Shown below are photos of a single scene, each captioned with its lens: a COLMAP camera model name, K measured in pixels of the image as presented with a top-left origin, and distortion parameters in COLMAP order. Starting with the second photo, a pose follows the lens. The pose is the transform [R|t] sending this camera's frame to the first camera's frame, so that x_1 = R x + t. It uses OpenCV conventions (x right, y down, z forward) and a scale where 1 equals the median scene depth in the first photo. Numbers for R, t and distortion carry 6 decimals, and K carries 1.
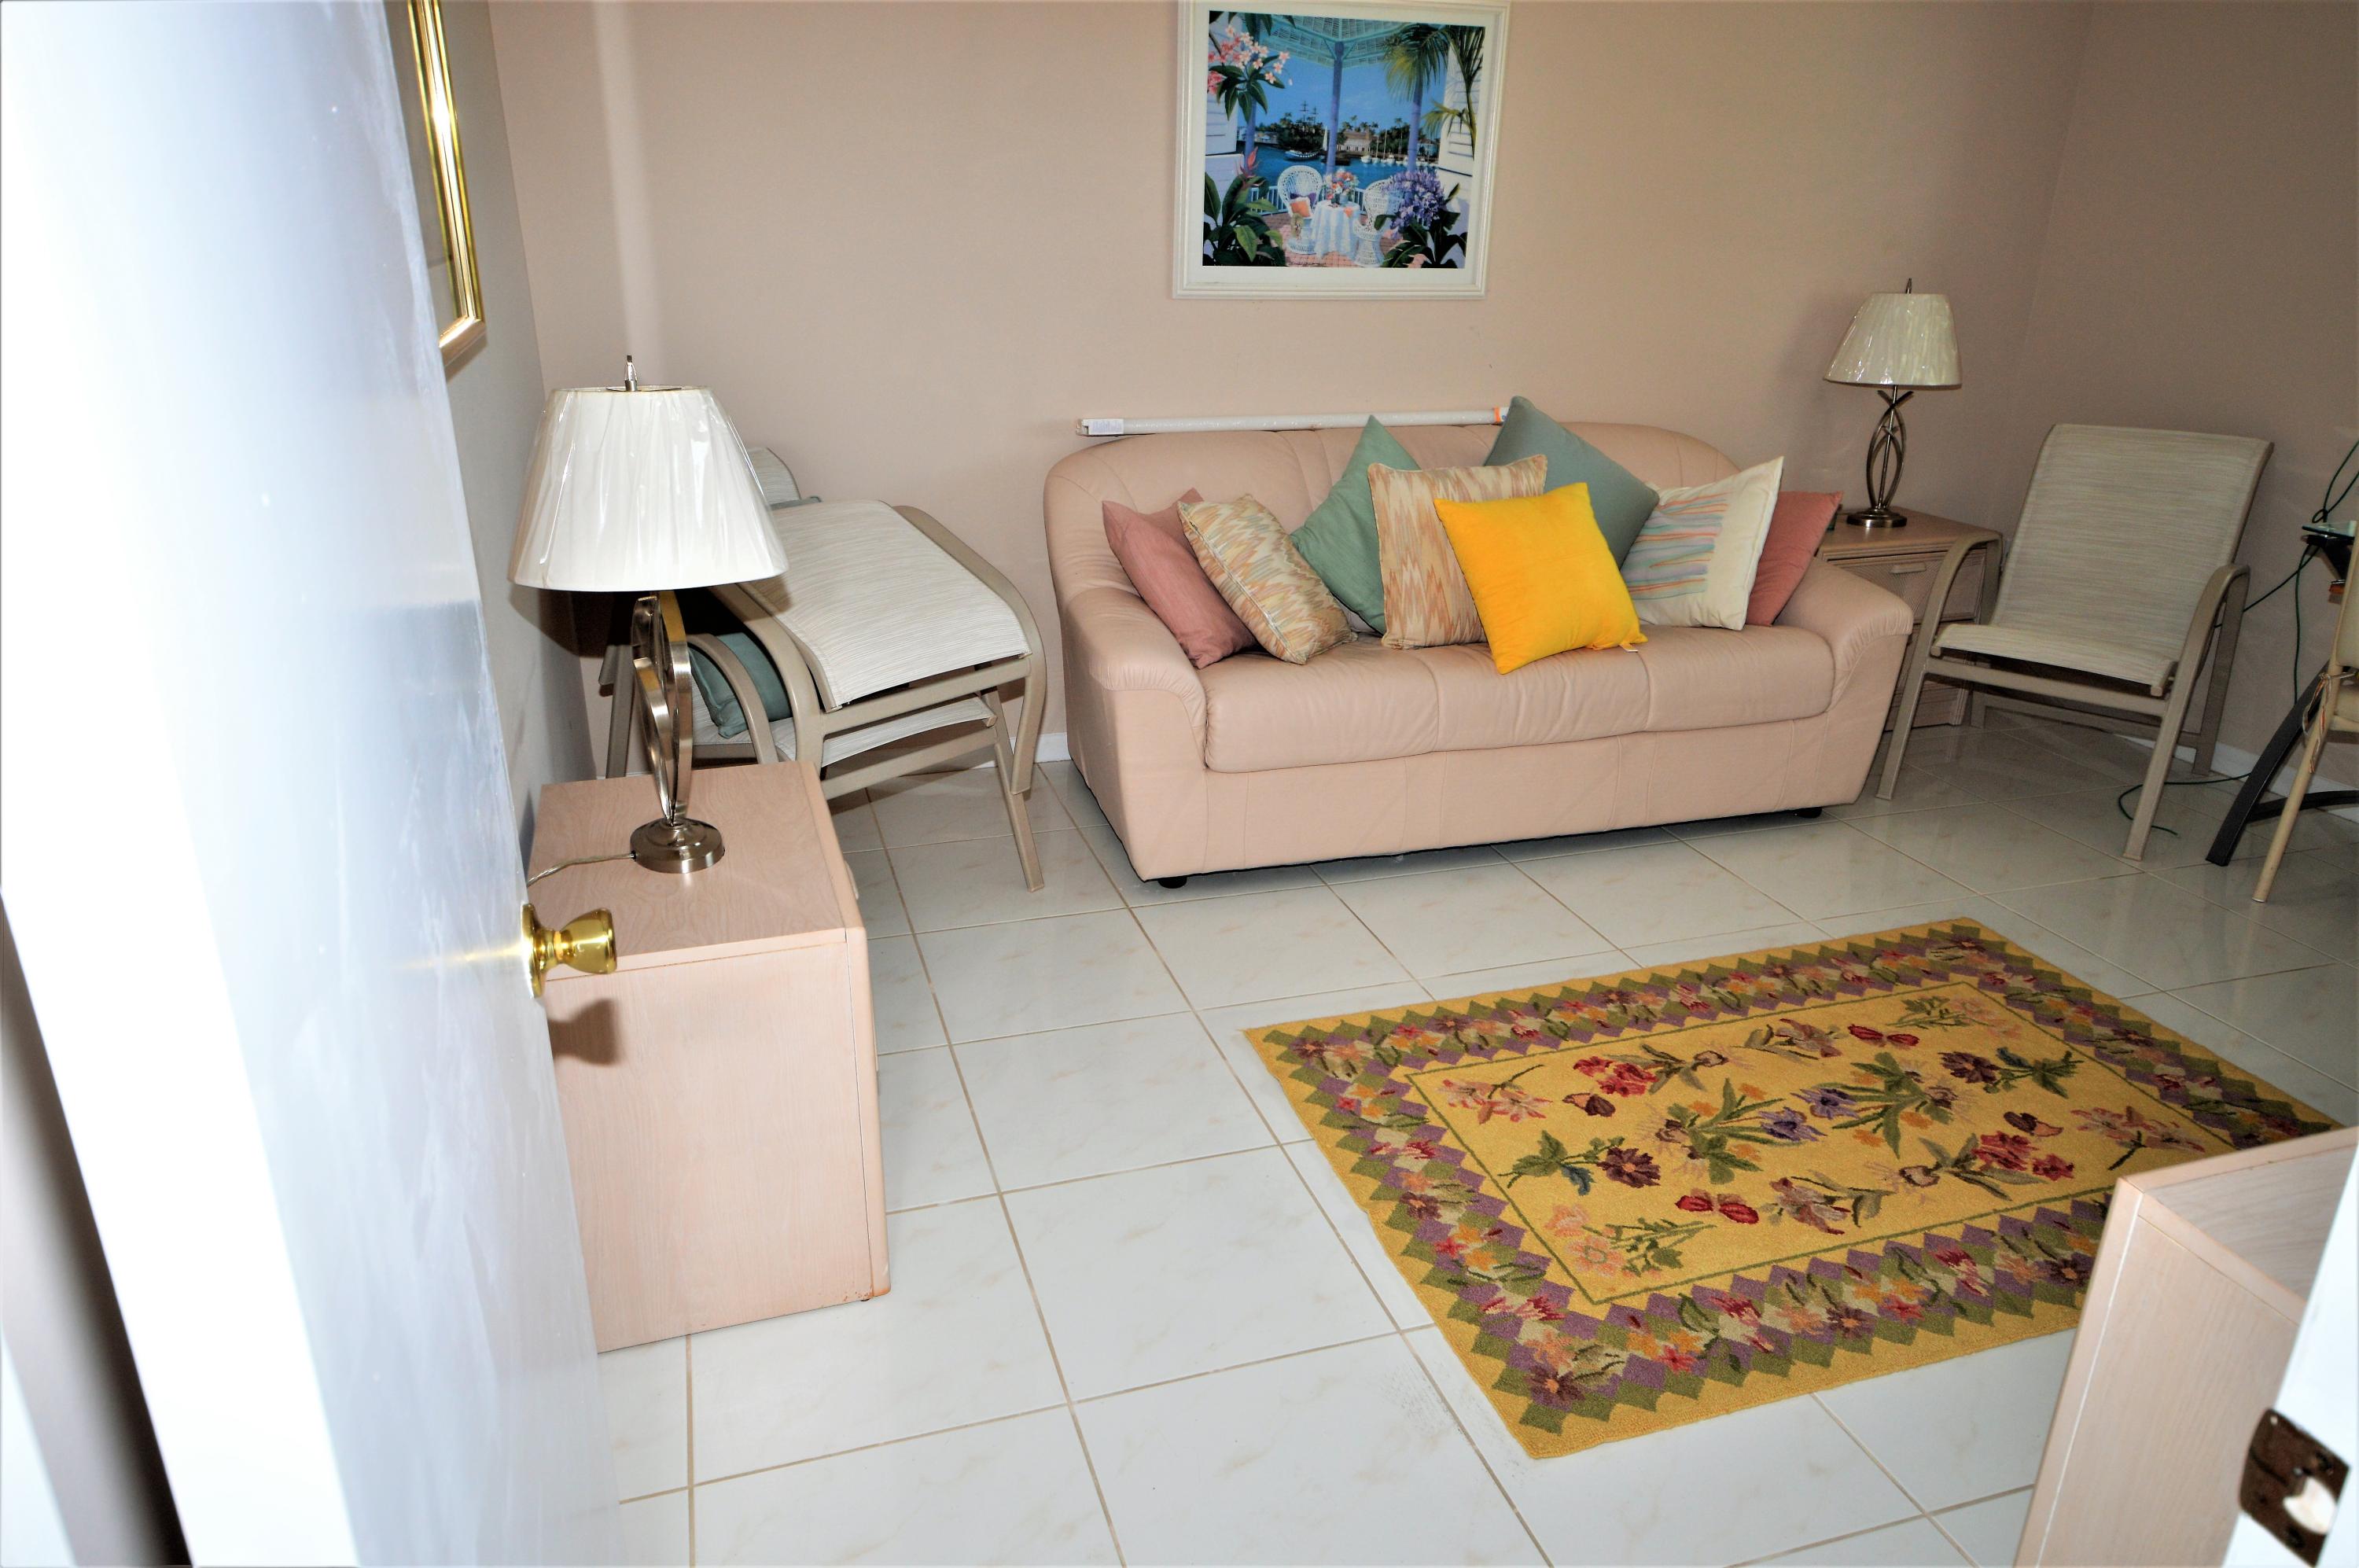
lens RADIAL K [[1554.1, 0, 1195.2], [0, 1554.1, 782.8], [0, 0, 1]] dist [-0.001405, 0.043061]
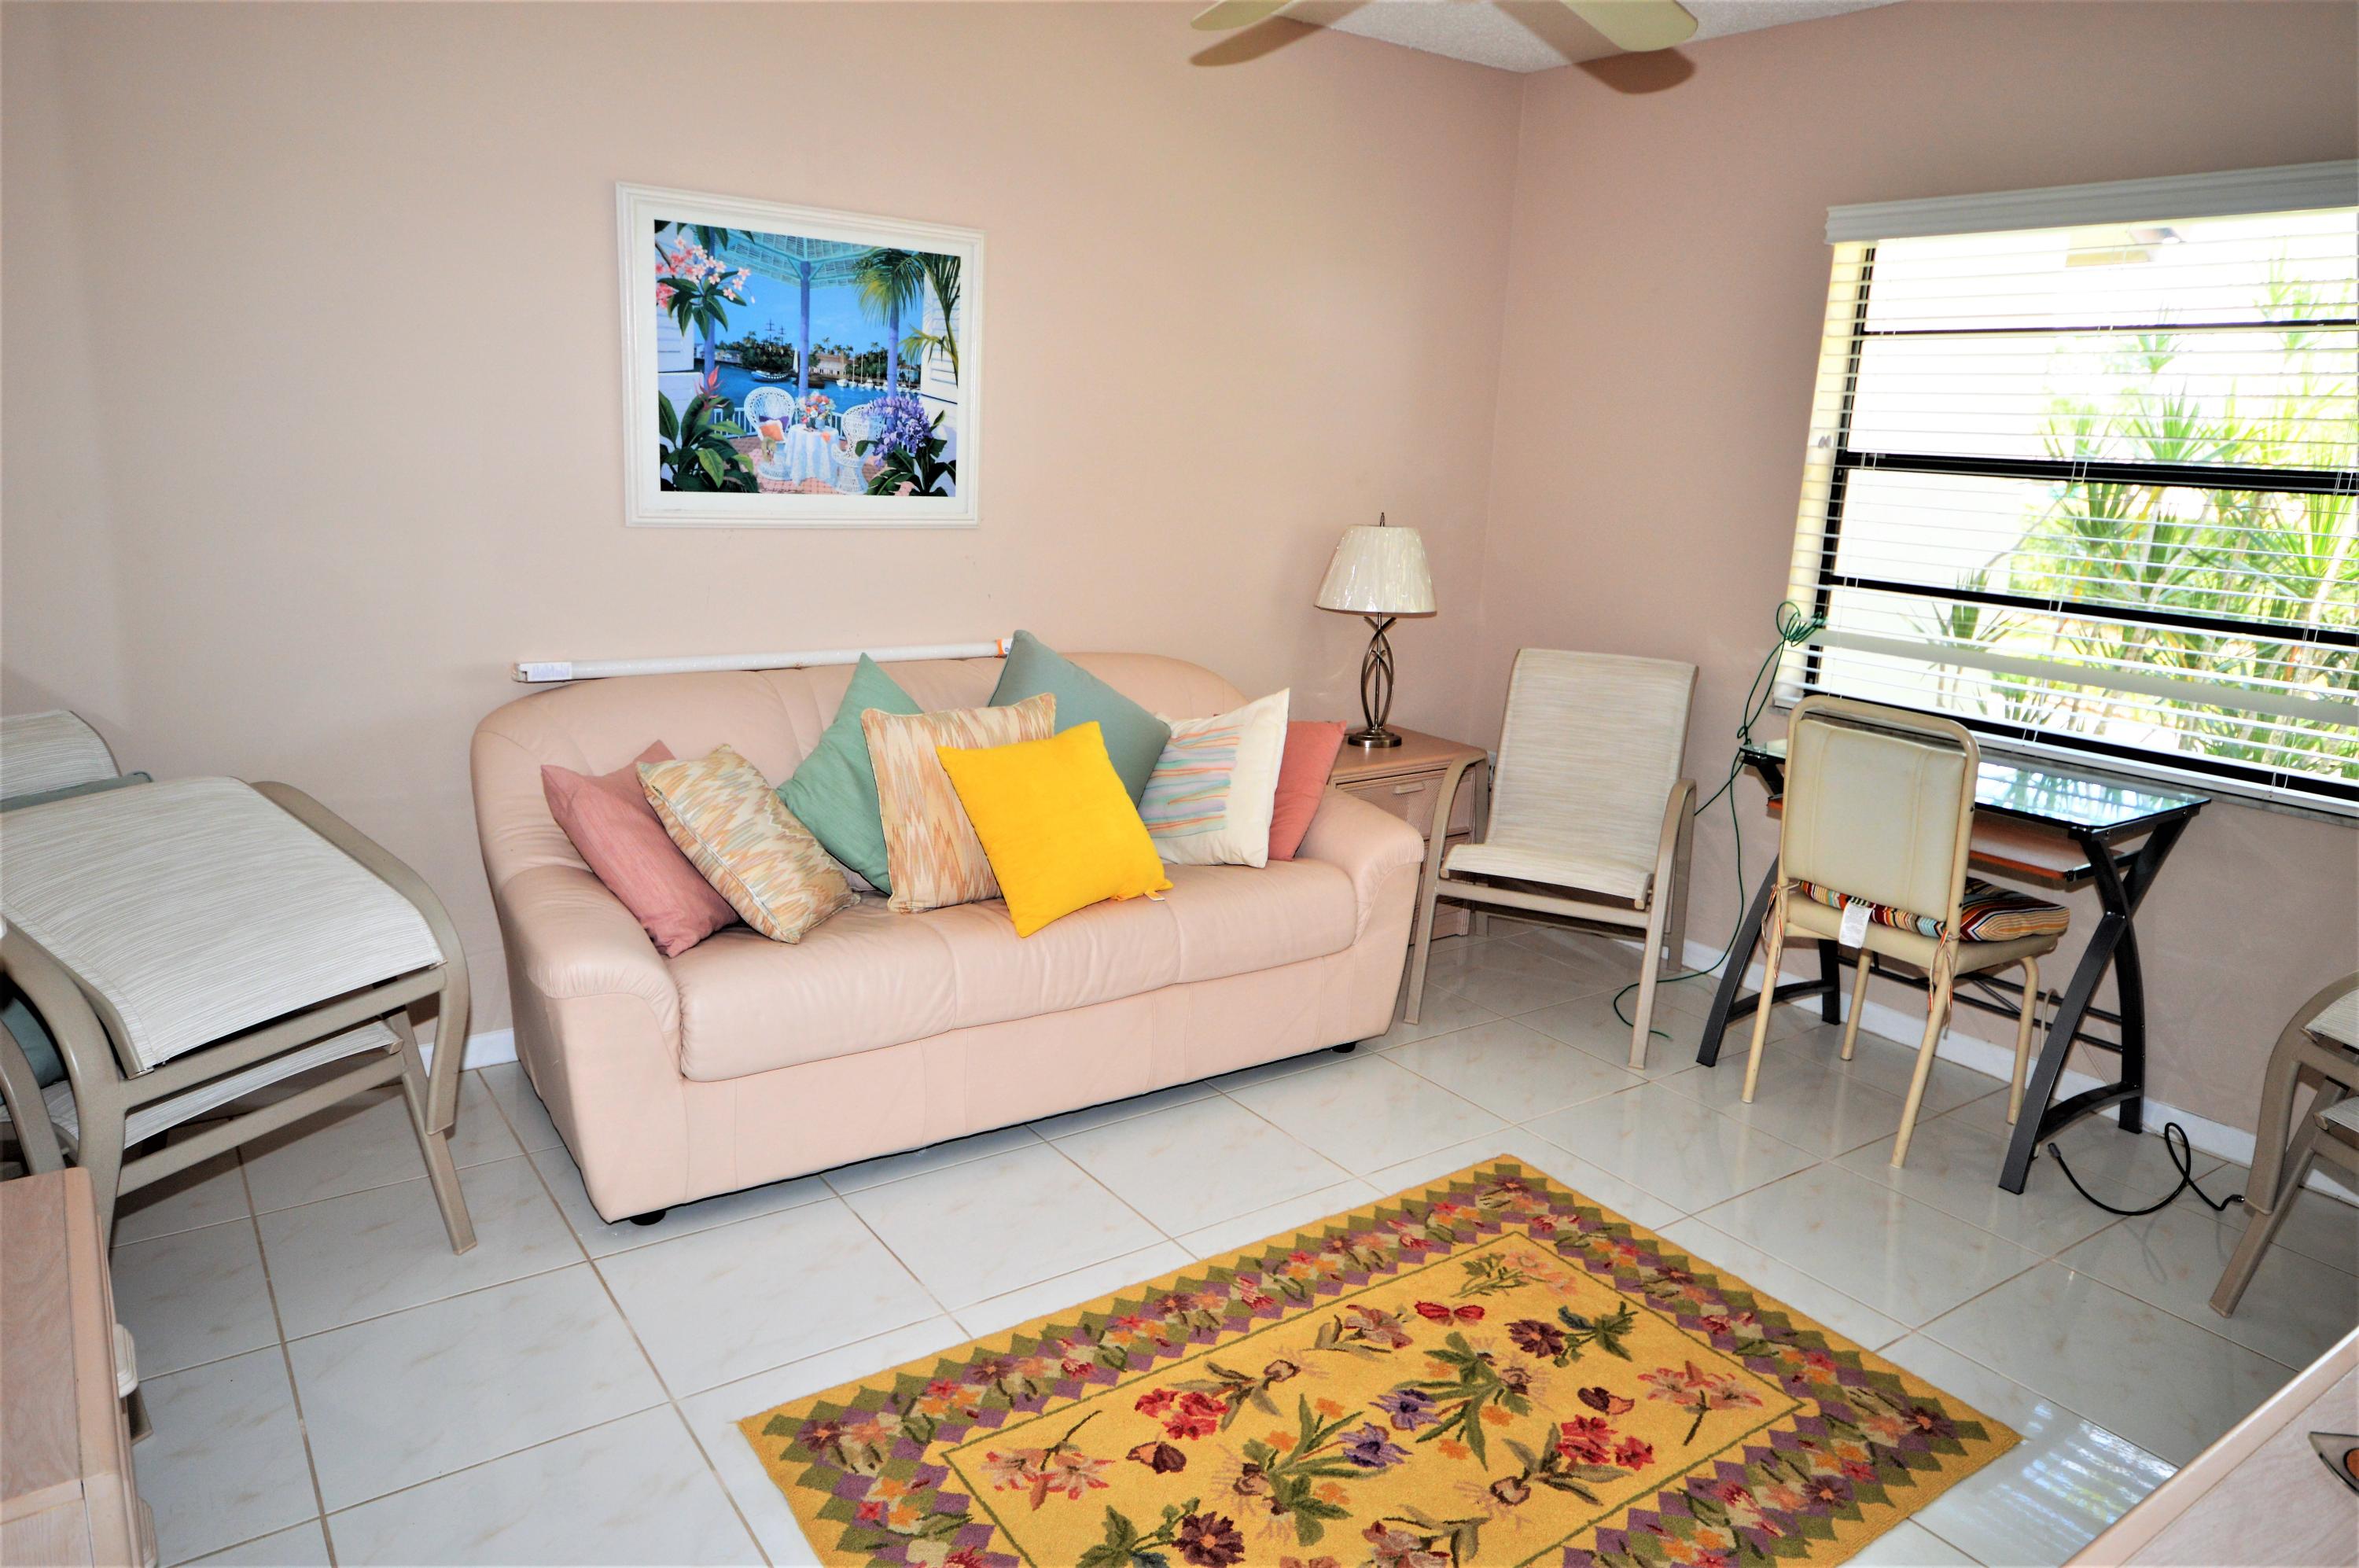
lens RADIAL K [[1554.1, 0, 1195.2], [0, 1554.1, 782.8], [0, 0, 1]] dist [-0.001405, 0.043061]
pose [[0.951982, -0.041594, 0.303316, 0.021549], [0.078138, 0.990927, -0.109356, -0.052299], [-0.296015, 0.127805, 0.946594, 0.100448]]
